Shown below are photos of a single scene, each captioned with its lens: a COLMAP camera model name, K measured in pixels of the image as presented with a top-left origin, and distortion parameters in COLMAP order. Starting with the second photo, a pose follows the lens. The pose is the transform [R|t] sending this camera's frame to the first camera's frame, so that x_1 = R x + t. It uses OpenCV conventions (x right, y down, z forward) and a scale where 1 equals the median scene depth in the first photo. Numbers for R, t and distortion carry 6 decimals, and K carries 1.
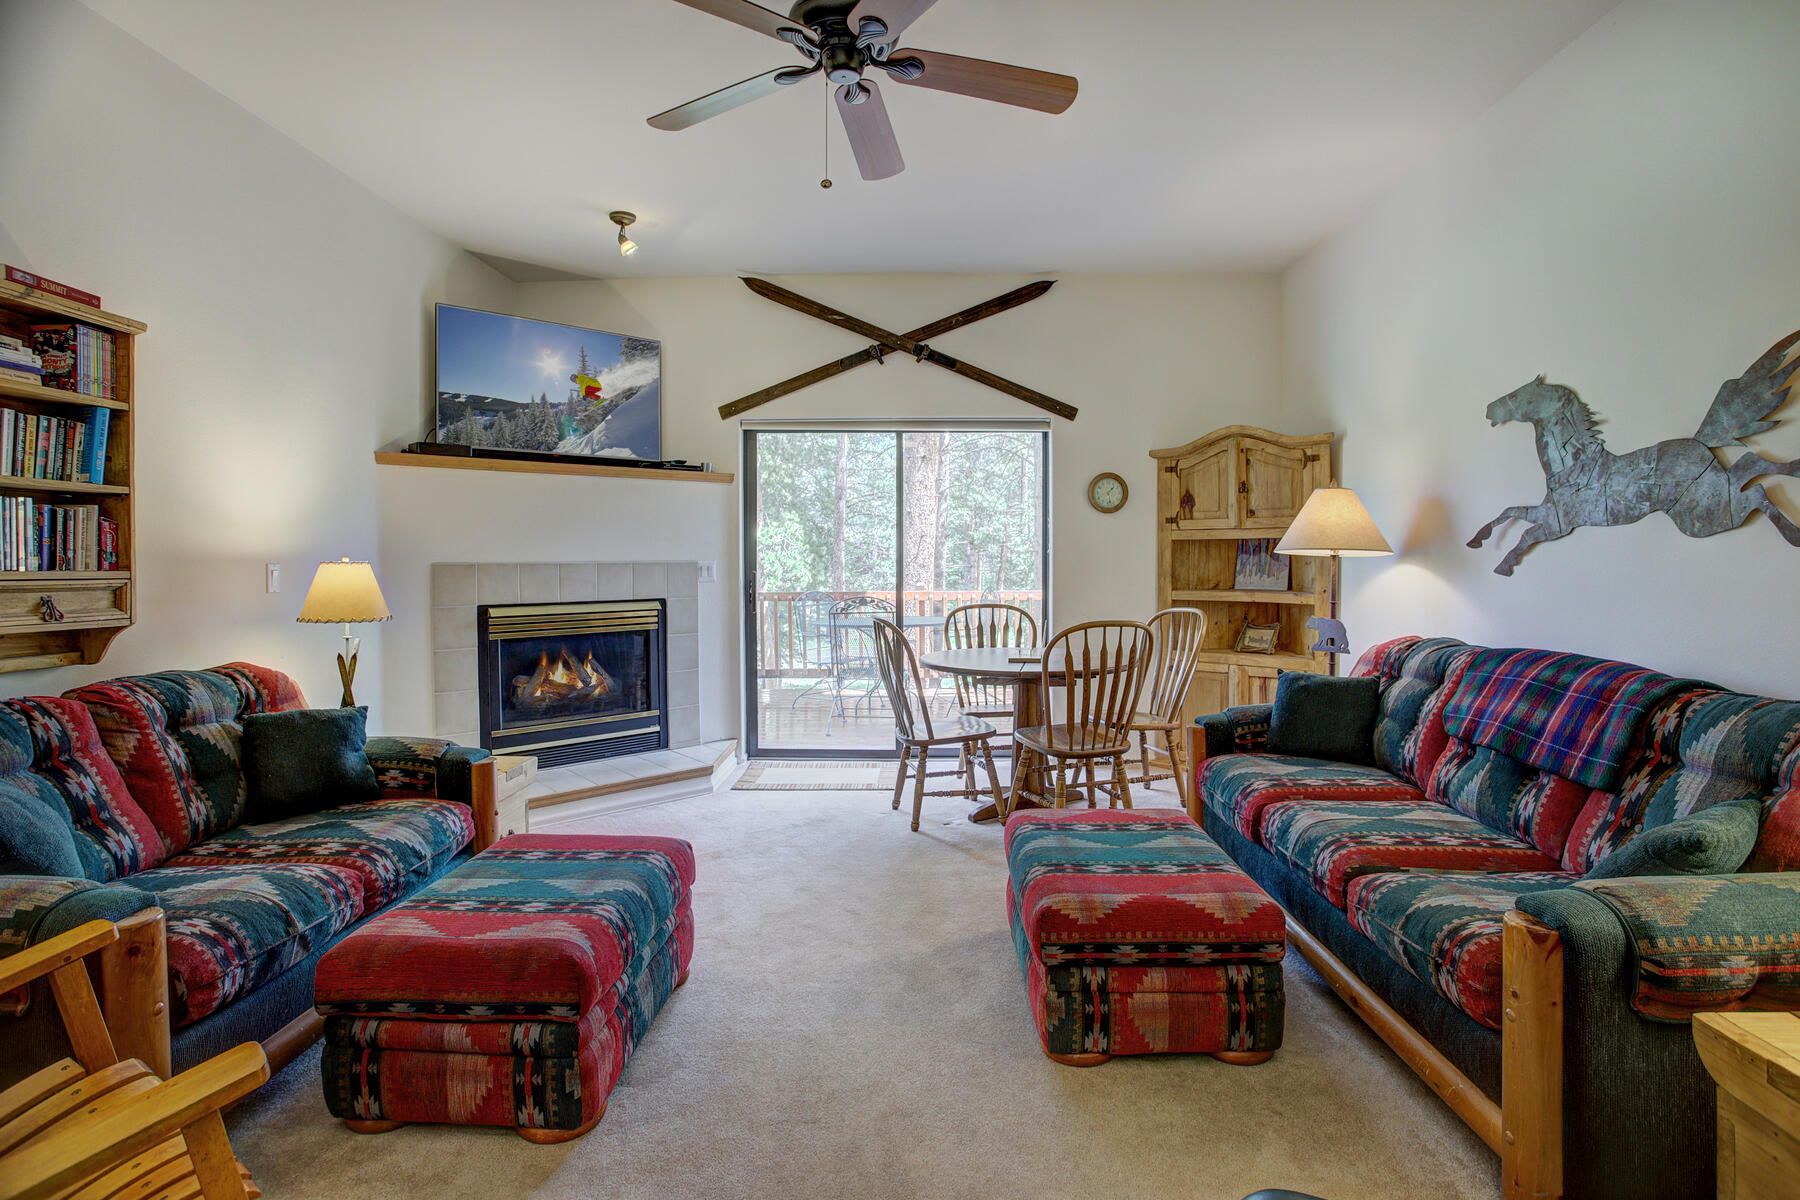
lens RADIAL K [[893.1, 0, 904.1], [0, 893.1, 605.6], [0, 0, 1]] dist [-0.076082, 0.035199]
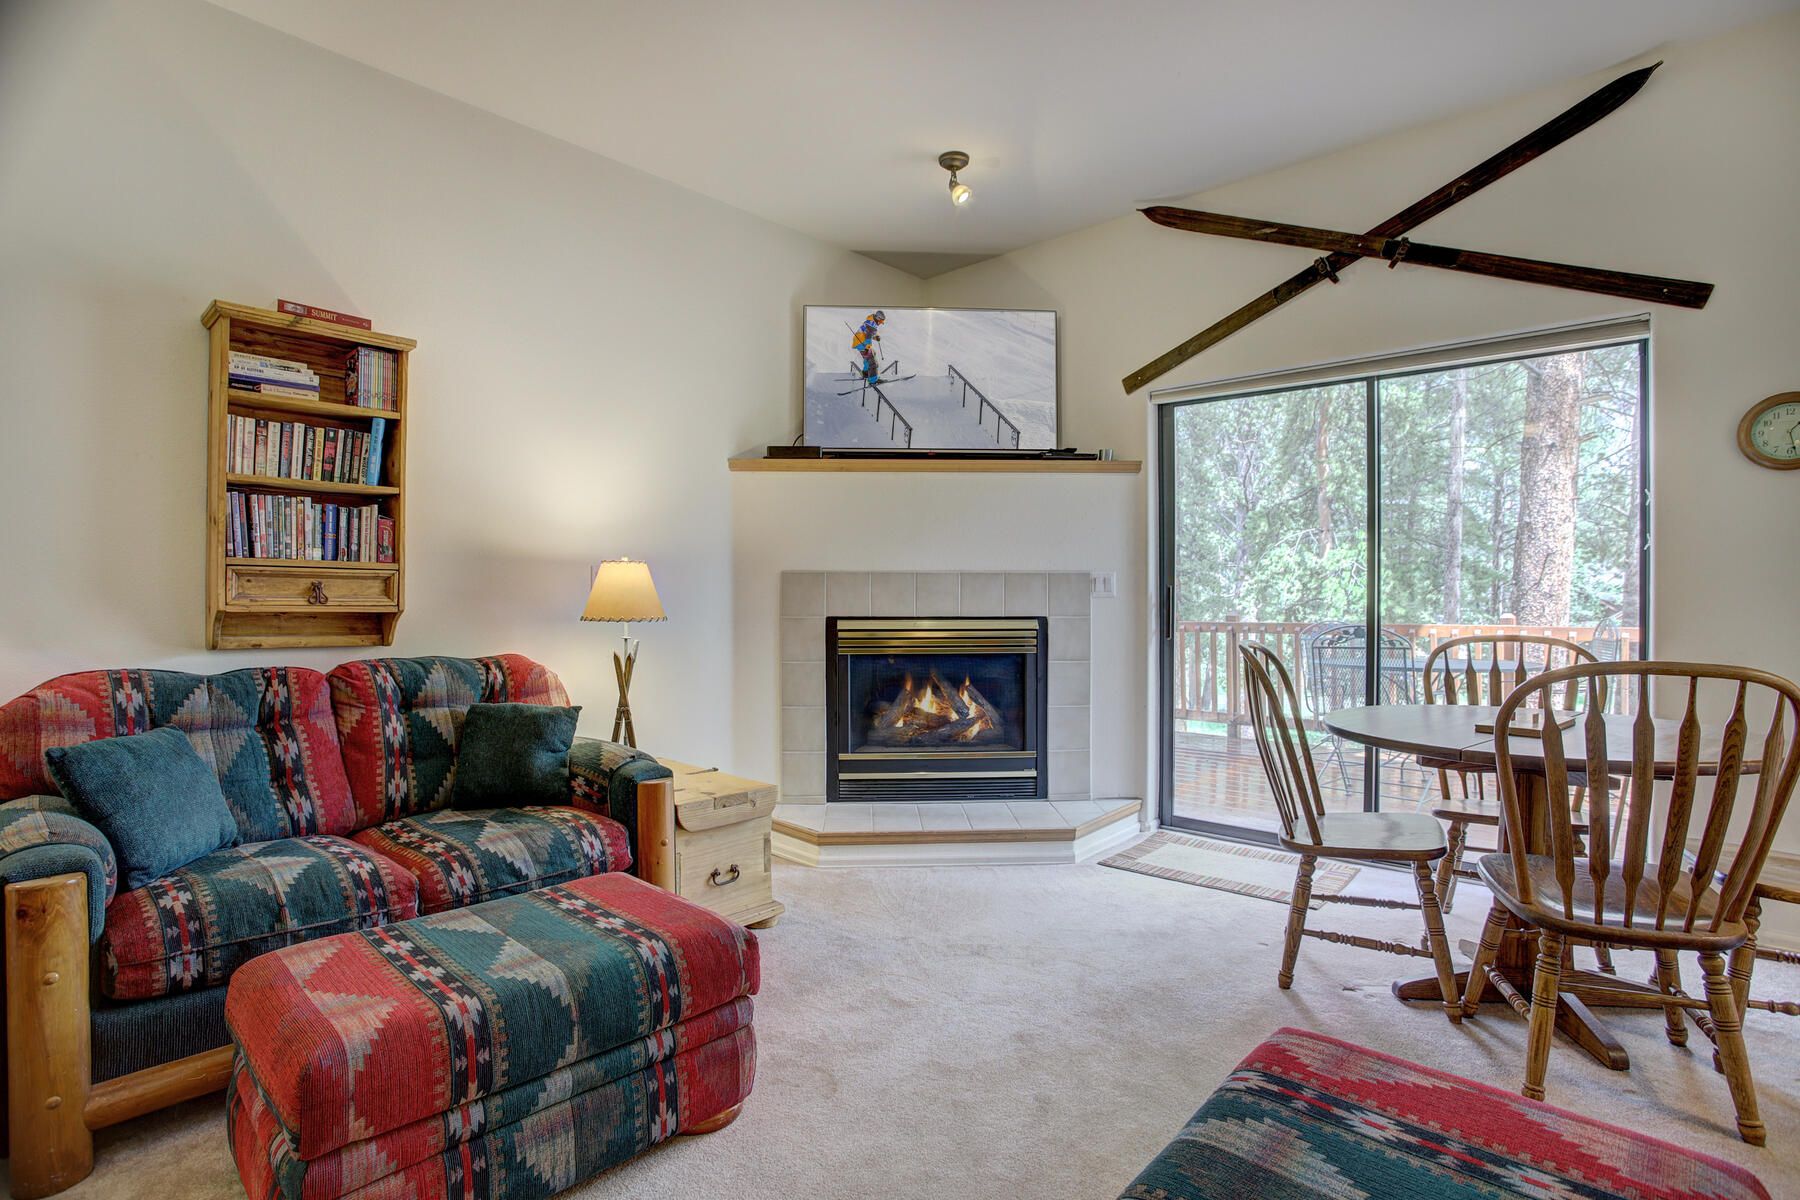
lens RADIAL K [[882.5, 0, 899.3], [0, 882.5, 616.2], [0, 0, 1]] dist [-0.075988, 0.033031]
pose [[0.758385, 0.016846, -0.651589, 0.303259], [-0.038575, 0.999074, -0.019069, 0.023389], [0.650664, 0.039597, 0.758333, 0.550709]]
